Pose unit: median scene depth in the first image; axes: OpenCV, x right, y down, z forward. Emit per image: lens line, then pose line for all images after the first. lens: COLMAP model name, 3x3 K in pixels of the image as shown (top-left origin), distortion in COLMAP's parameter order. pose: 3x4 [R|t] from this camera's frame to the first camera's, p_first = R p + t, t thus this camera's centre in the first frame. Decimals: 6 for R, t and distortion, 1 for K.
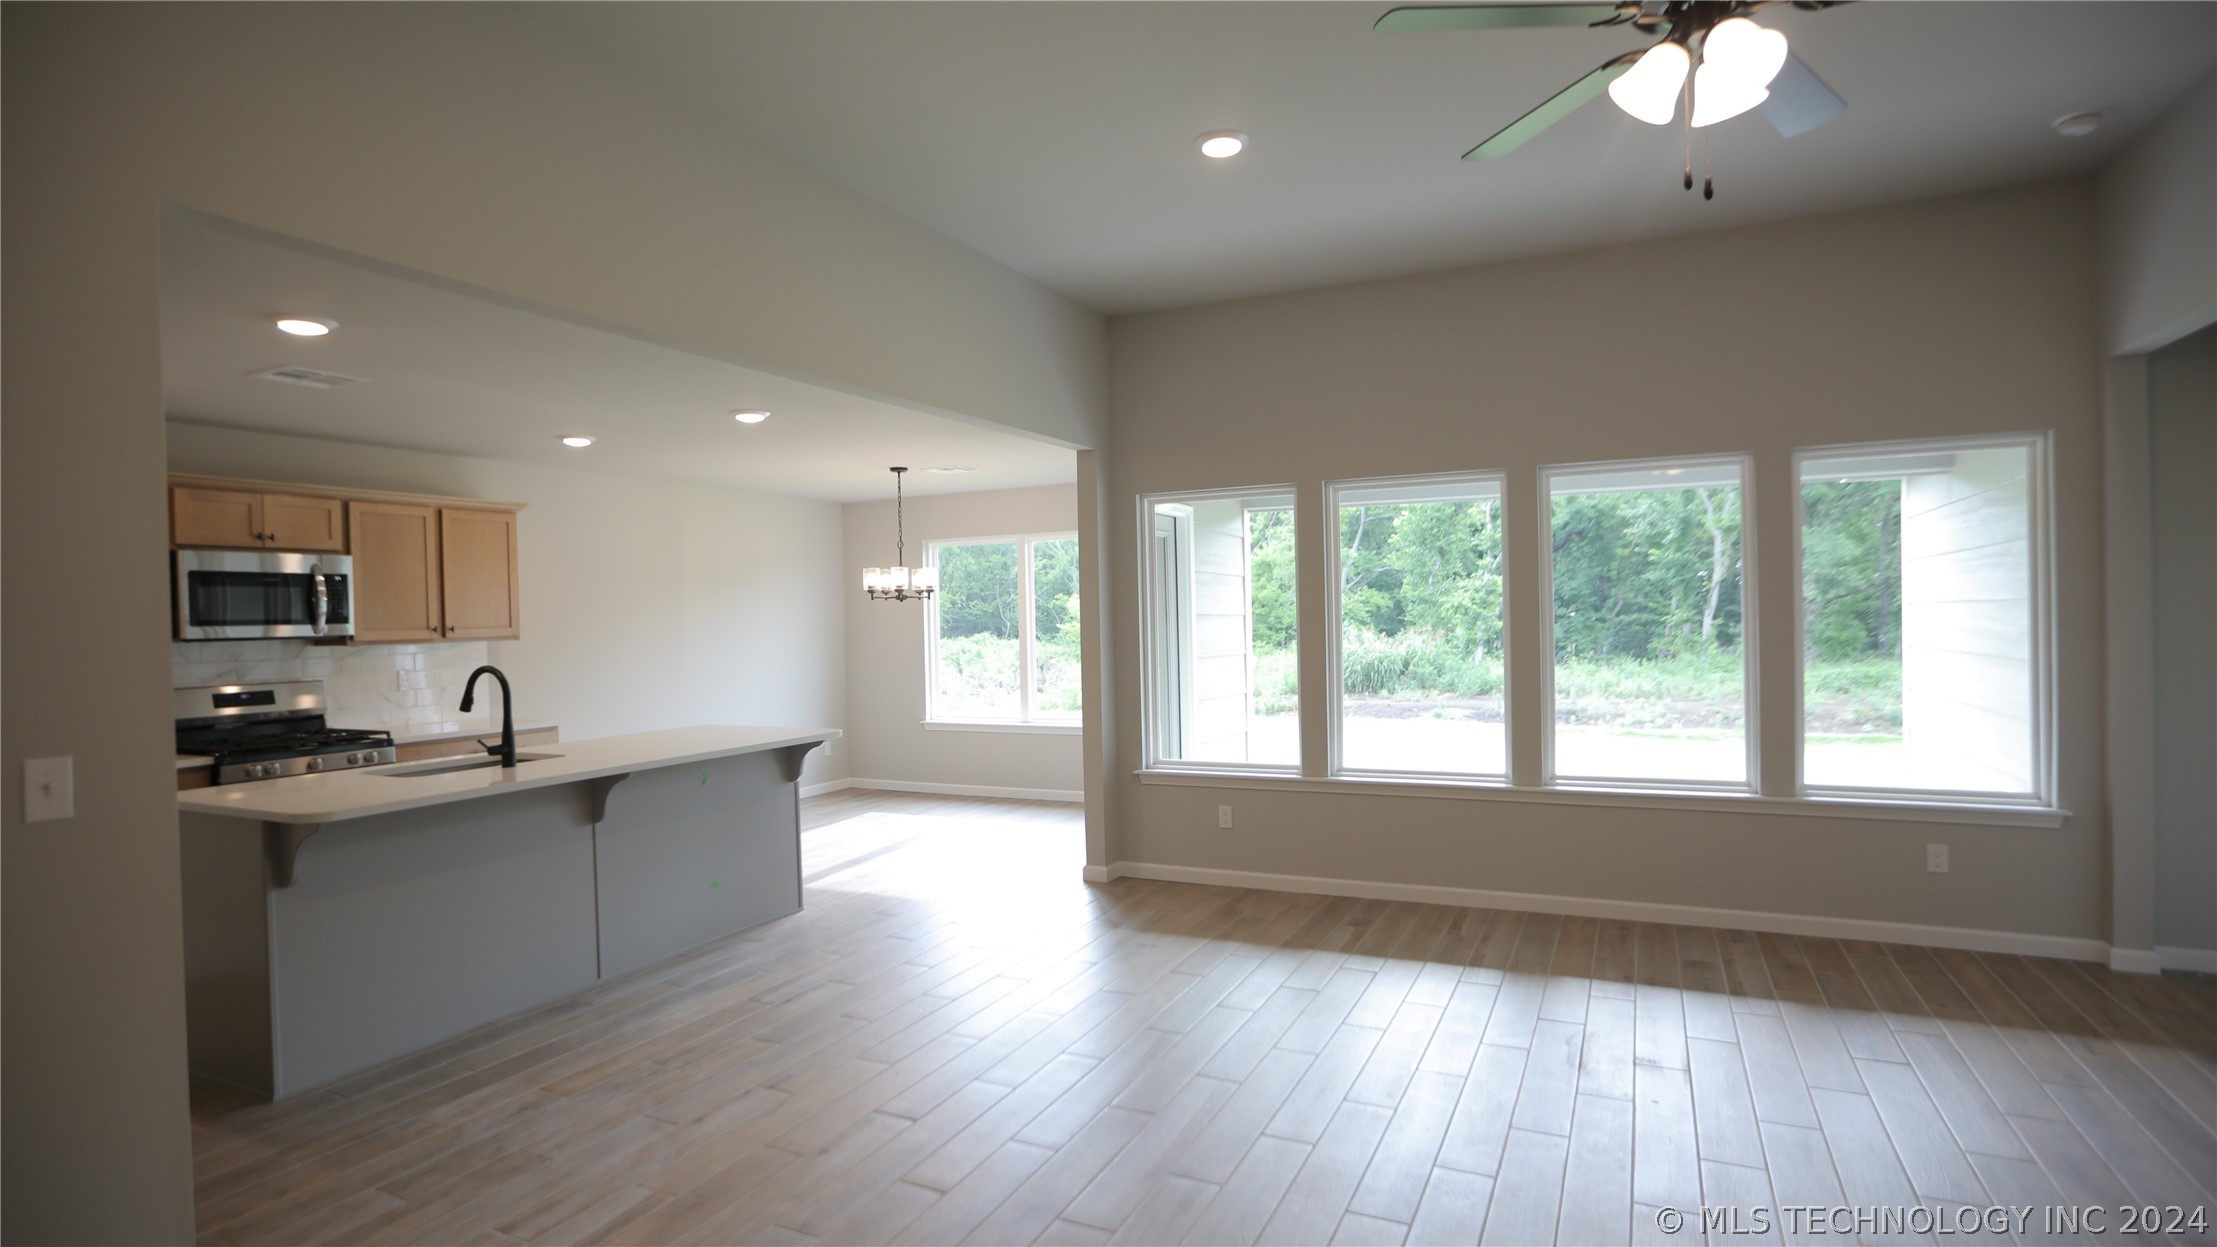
lens RADIAL K [[1120.8, 0, 1100.1], [0, 1120.8, 618.0], [0, 0, 1]] dist [-0.033006, 0.009356]
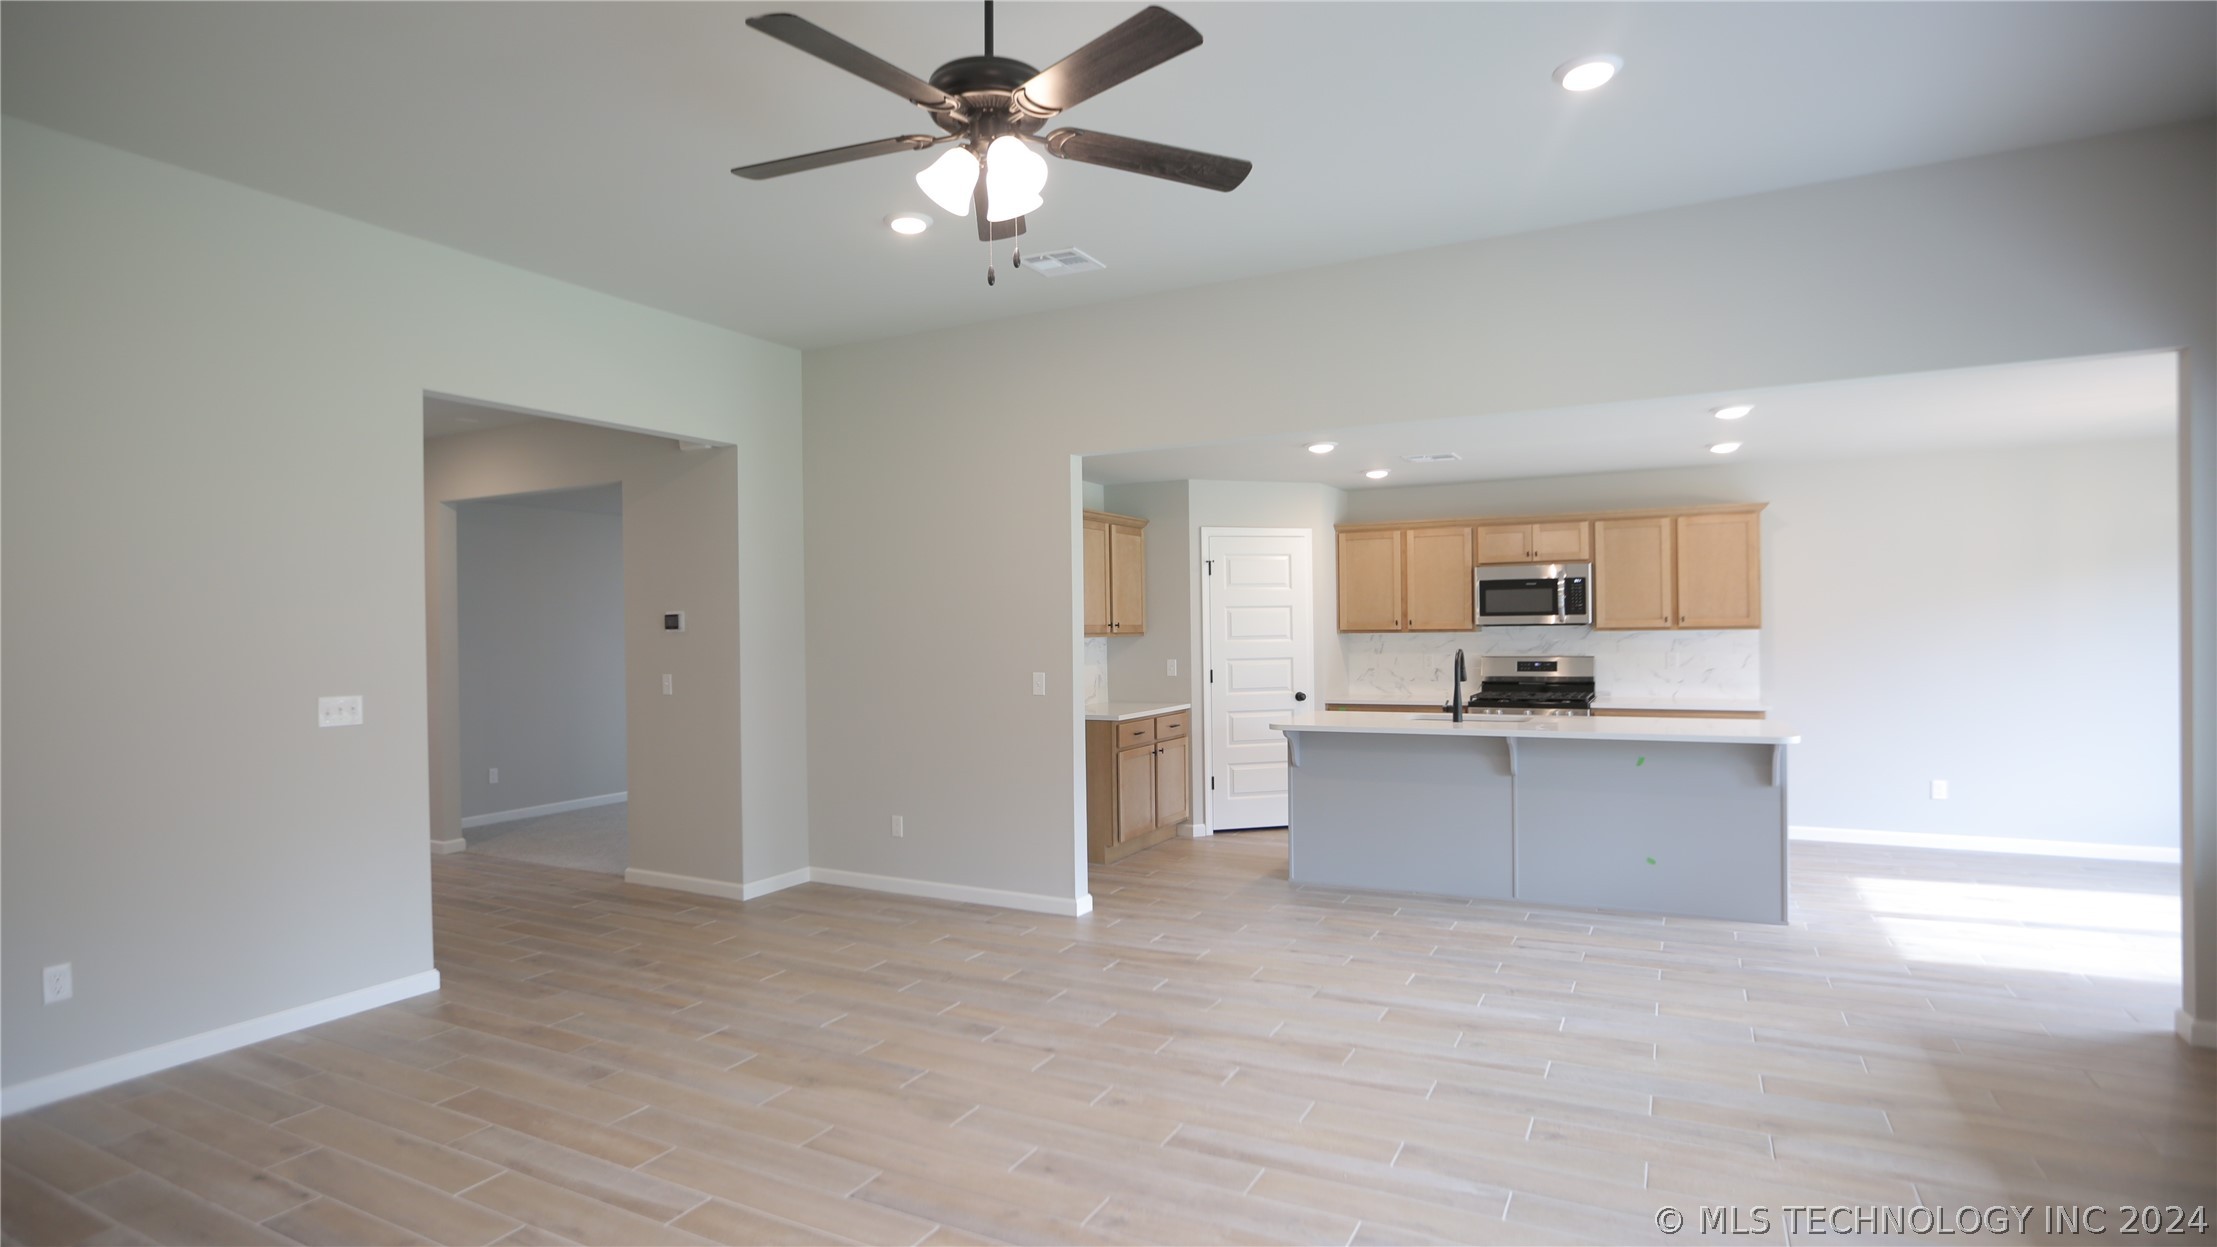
lens RADIAL K [[1120.8, 0, 1086.6], [0, 1120.8, 623.1], [0, 0, 1]] dist [-0.033006, 0.009356]
pose [[-0.032215, 0.017562, -0.999327, 0.758856], [0.013530, 0.999762, 0.017134, -0.017493], [0.999389, -0.012969, -0.032445, 0.500631]]
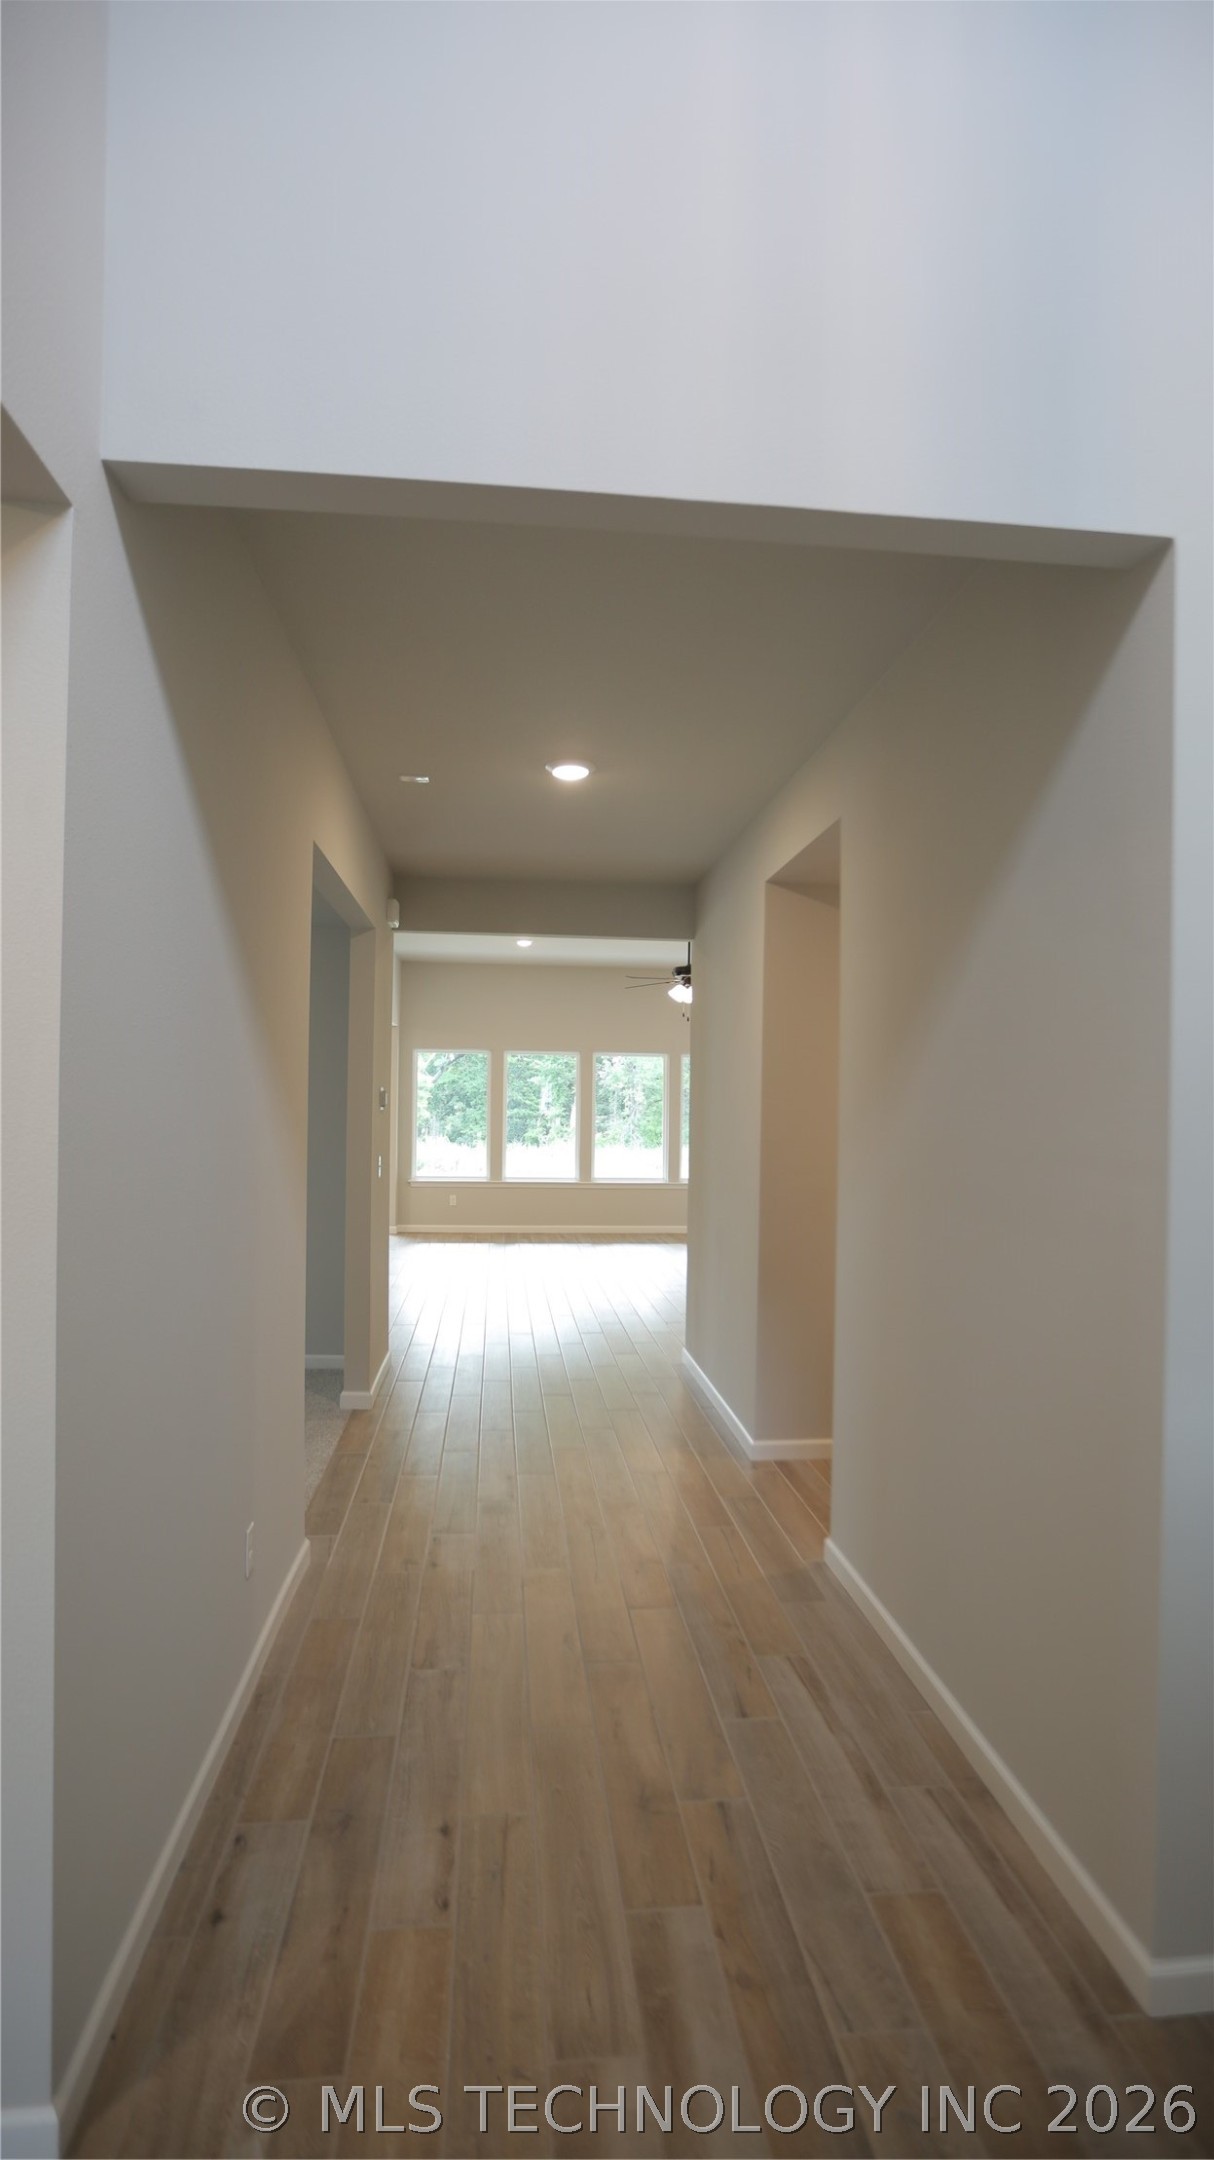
lens RADIAL K [[1091.9, 0, 617.7], [0, 1091.9, 1089.6], [0, 0, 1]] dist [-0.033006, 0.009356]
pose [[0.844154, 0.040449, 0.534573, -0.907913], [-0.032620, 0.999177, -0.024092, 0.004872], [-0.535108, 0.002900, 0.844779, -1.141973]]
